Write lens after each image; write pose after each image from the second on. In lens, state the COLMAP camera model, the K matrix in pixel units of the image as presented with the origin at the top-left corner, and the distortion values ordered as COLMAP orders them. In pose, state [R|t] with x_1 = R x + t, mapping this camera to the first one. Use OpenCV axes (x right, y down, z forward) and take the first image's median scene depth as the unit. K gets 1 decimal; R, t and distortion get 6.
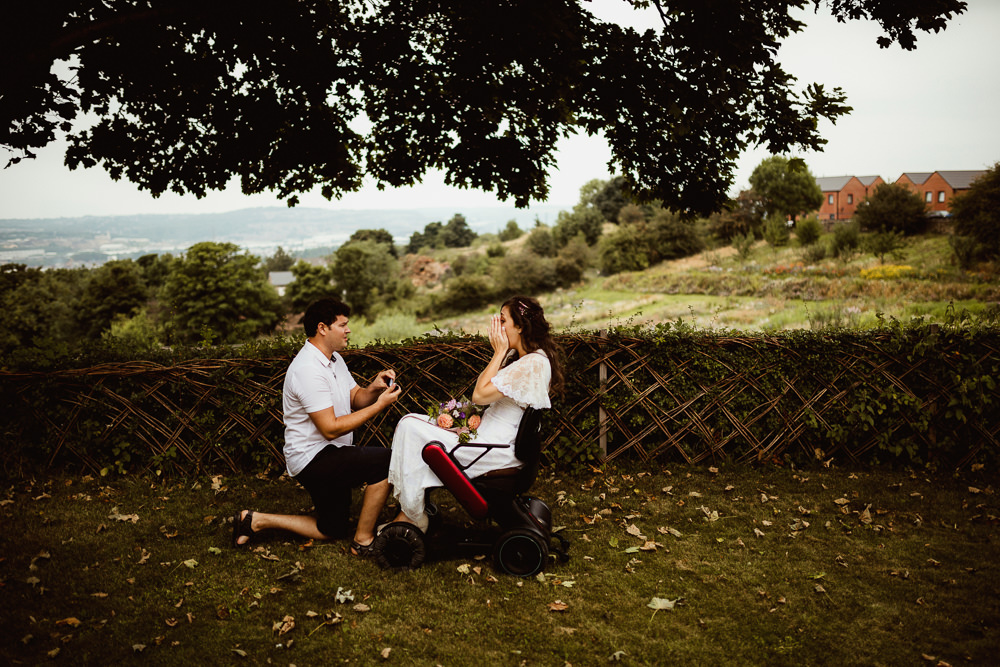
lens RADIAL K [[954.1, 0, 493.2], [0, 954.1, 336.3], [0, 0, 1]] dist [-0.023906, 0.000000]
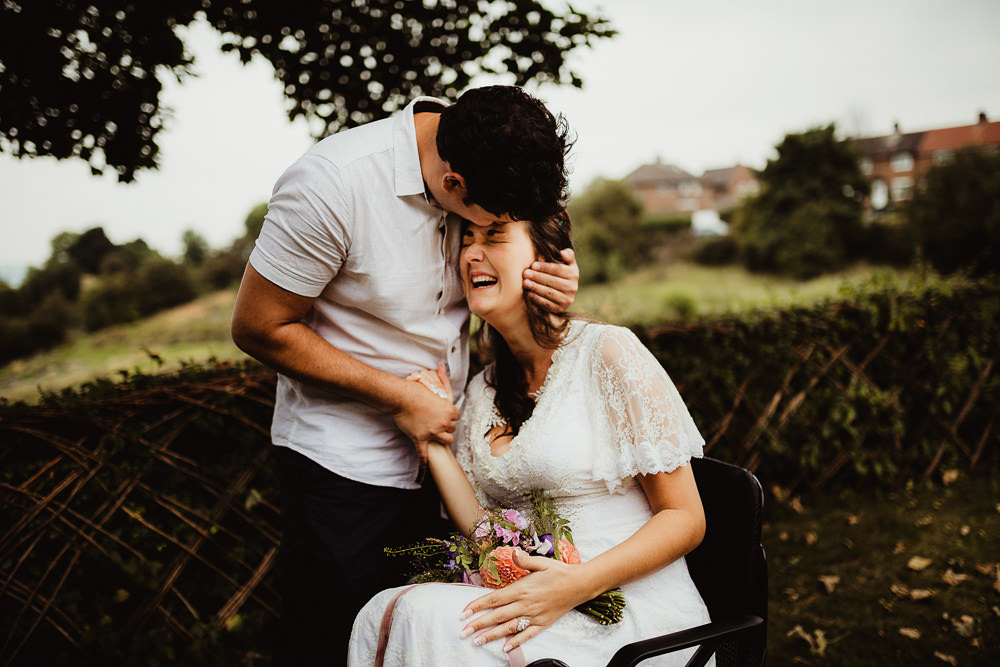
lens RADIAL K [[954.1, 0, 499.2], [0, 954.1, 346.7], [0, 0, 1]] dist [-0.023906, 0.000000]
pose [[0.857213, -0.082104, 0.508375, -0.150056], [0.103162, 0.994575, -0.013323, 0.011162], [-0.504523, 0.063866, 0.861033, 0.524008]]
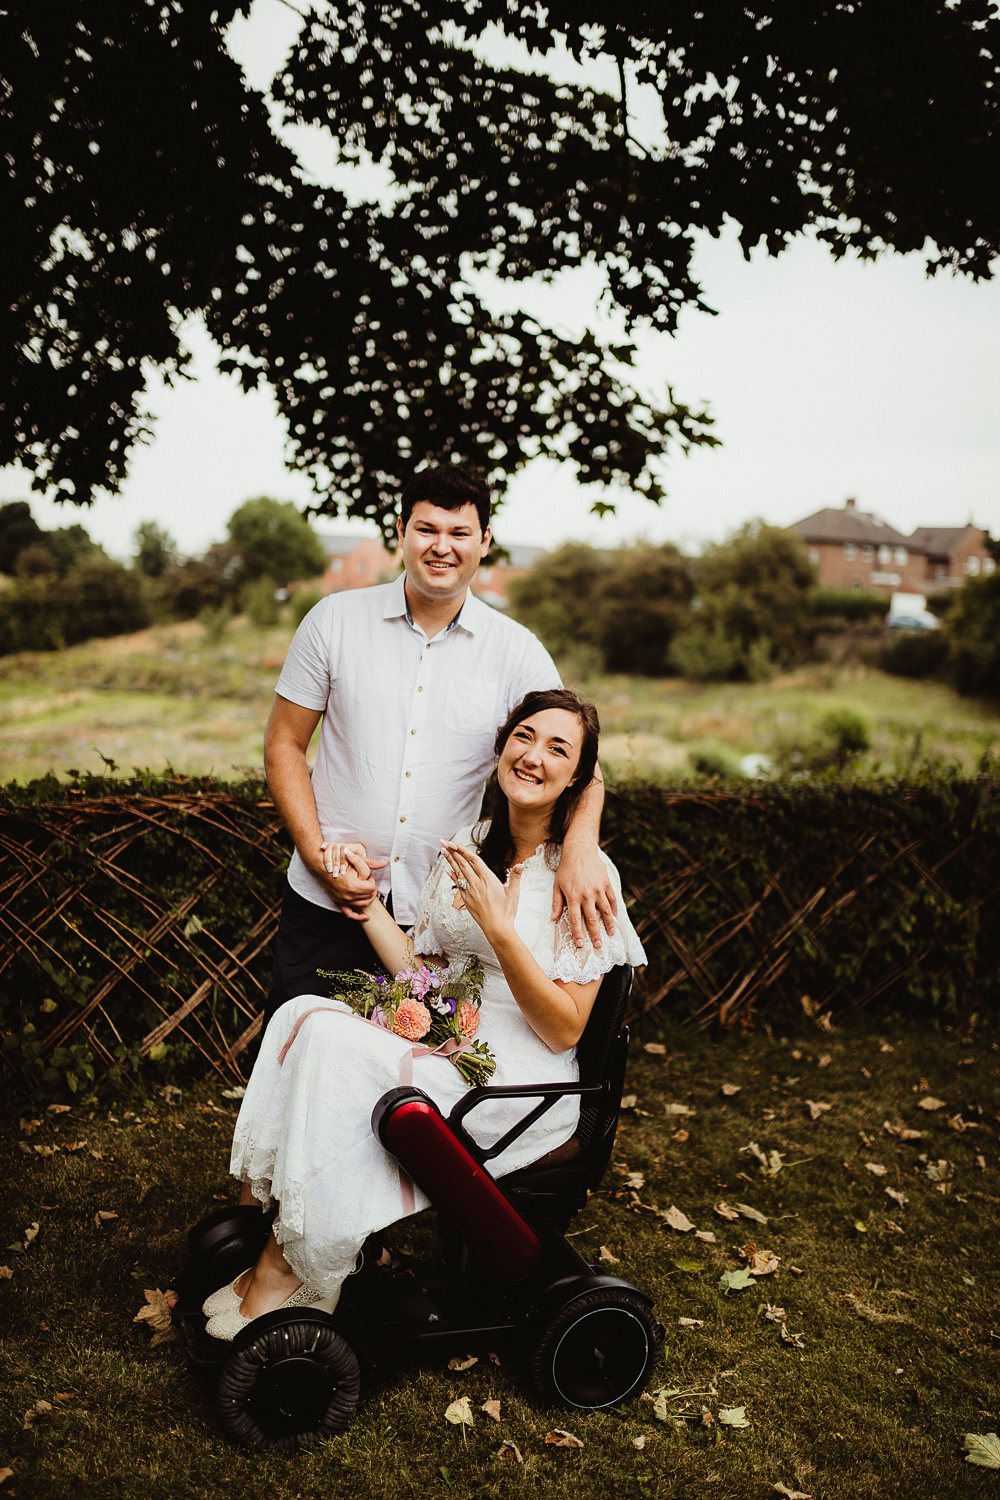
lens RADIAL K [[1431.1, 0, 490.9], [0, 1431.1, 784.6], [0, 0, 1]] dist [-0.023906, 0.000000]
pose [[0.891339, 0.018958, 0.452941, -0.198536], [-0.027357, 0.999554, 0.012000, -0.009469], [-0.452511, -0.023087, 0.891460, 0.347866]]
